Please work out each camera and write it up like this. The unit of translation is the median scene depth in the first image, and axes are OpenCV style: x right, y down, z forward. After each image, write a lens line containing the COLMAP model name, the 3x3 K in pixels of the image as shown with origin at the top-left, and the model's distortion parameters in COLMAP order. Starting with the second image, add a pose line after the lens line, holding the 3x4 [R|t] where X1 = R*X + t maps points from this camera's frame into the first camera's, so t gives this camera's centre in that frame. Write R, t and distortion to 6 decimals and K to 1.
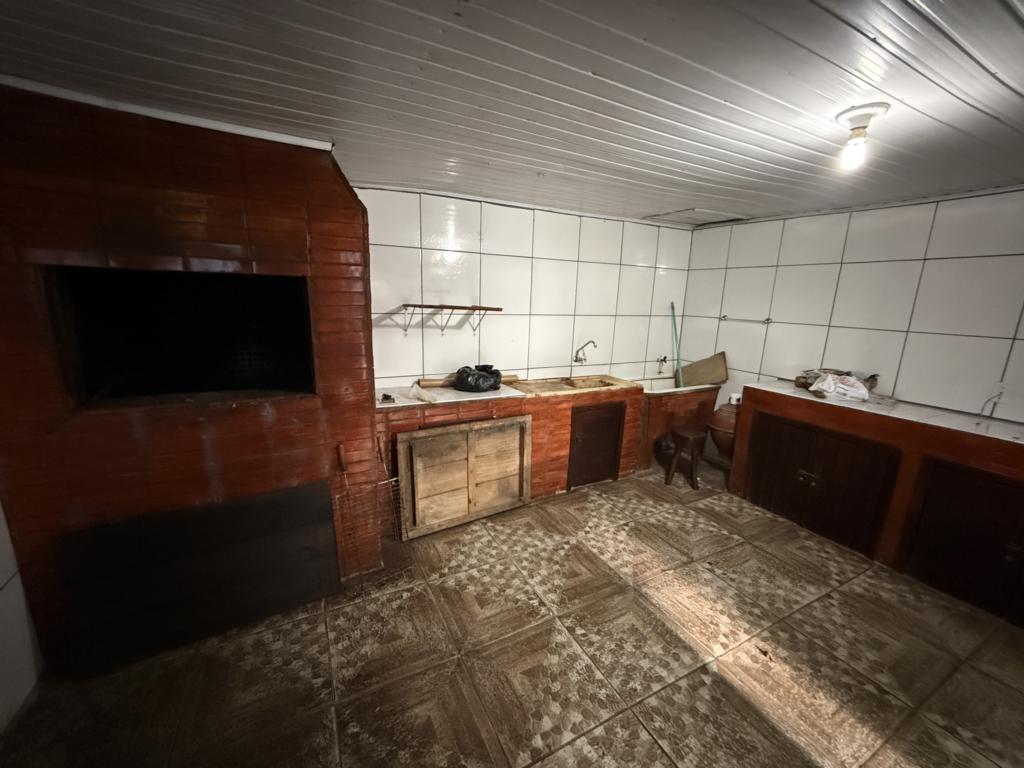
lens RADIAL K [[406.1, 0, 508.3], [0, 406.1, 389.3], [0, 0, 1]] dist [-0.000499, -0.000413]
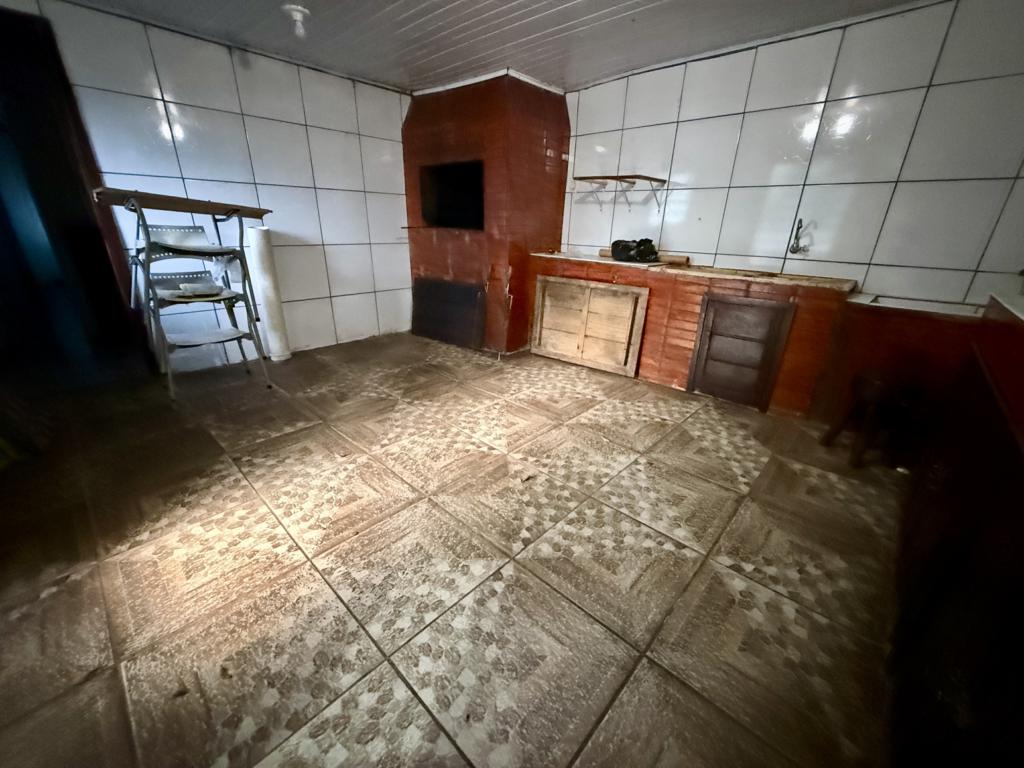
lens RADIAL K [[406.1, 0, 507.0], [0, 406.1, 385.9], [0, 0, 1]] dist [-0.000499, -0.000413]
pose [[0.332011, 0.332395, -0.882769, 0.969889], [-0.222267, 0.937072, 0.269247, 0.102697], [0.916715, 0.106817, 0.384999, 0.339973]]
